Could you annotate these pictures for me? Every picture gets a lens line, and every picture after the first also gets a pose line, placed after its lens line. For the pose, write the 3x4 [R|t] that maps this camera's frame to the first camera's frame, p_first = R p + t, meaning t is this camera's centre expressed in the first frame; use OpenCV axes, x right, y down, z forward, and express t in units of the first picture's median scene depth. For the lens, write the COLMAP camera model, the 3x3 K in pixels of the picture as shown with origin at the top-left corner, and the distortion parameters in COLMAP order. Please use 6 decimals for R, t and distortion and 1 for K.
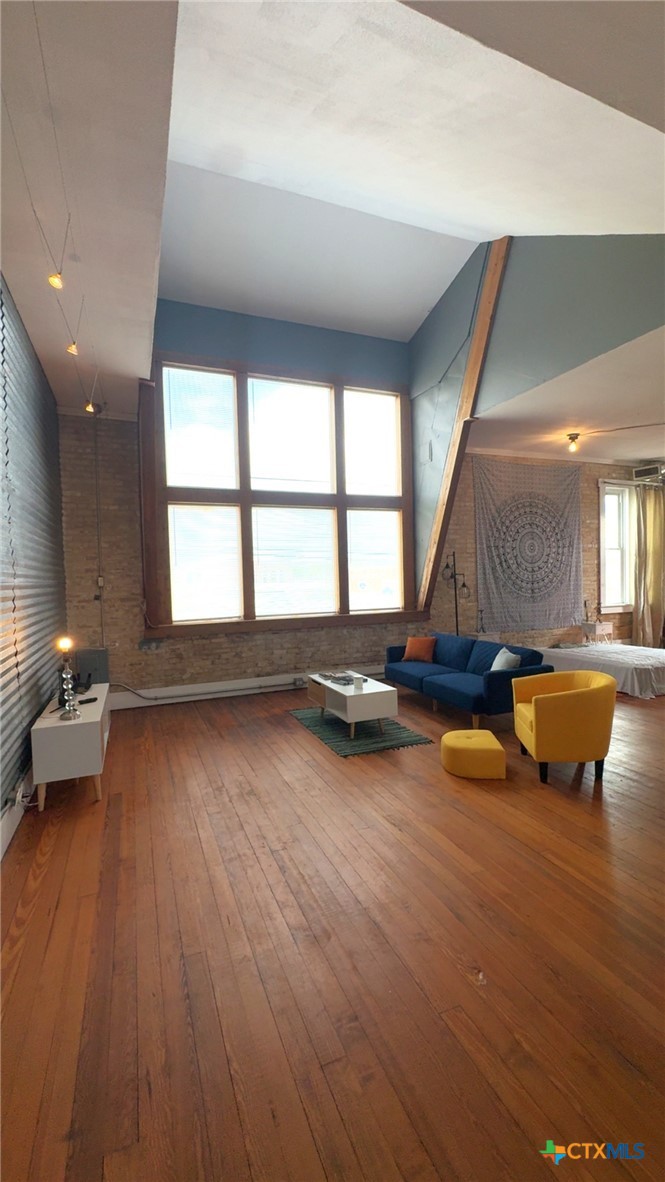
lens RADIAL K [[498.3, 0, 336.3], [0, 498.3, 589.6], [0, 0, 1]] dist [0.003015, 0.000059]
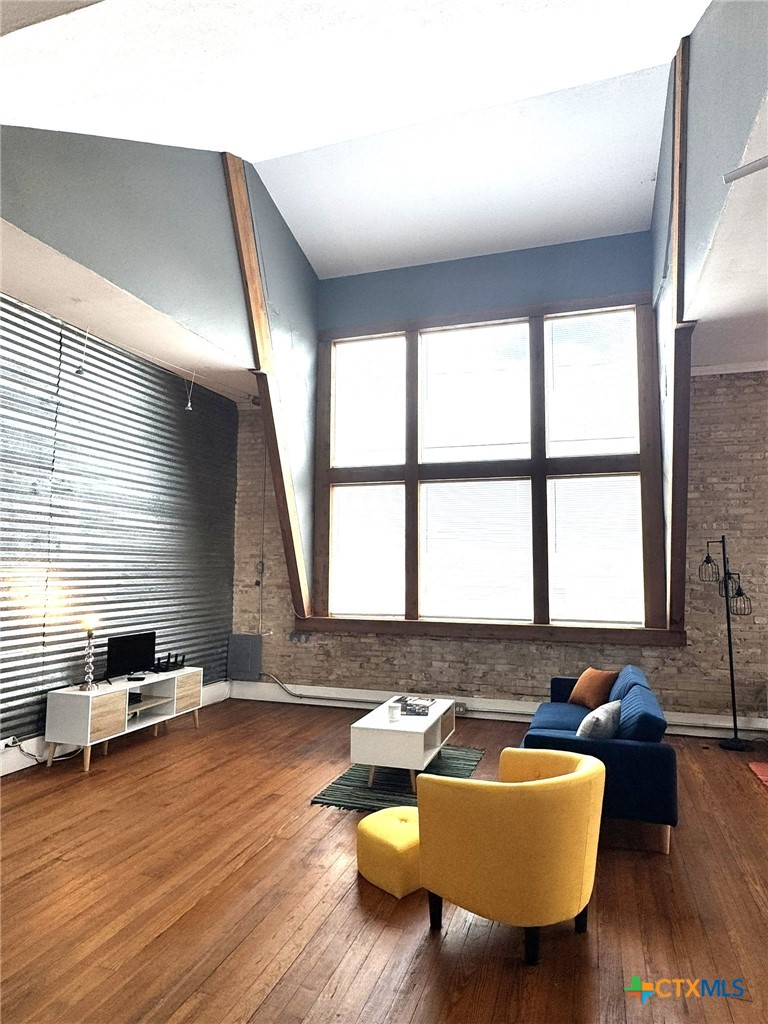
lens RADIAL K [[615.2, 0, 385.2], [0, 615.2, 514.2], [0, 0, 1]] dist [-0.001589, -0.000224]
pose [[0.755055, -0.026721, -0.655116, 0.489841], [-0.044640, 0.994756, -0.092025, -0.018438], [0.654140, 0.098729, 0.749903, 0.207299]]
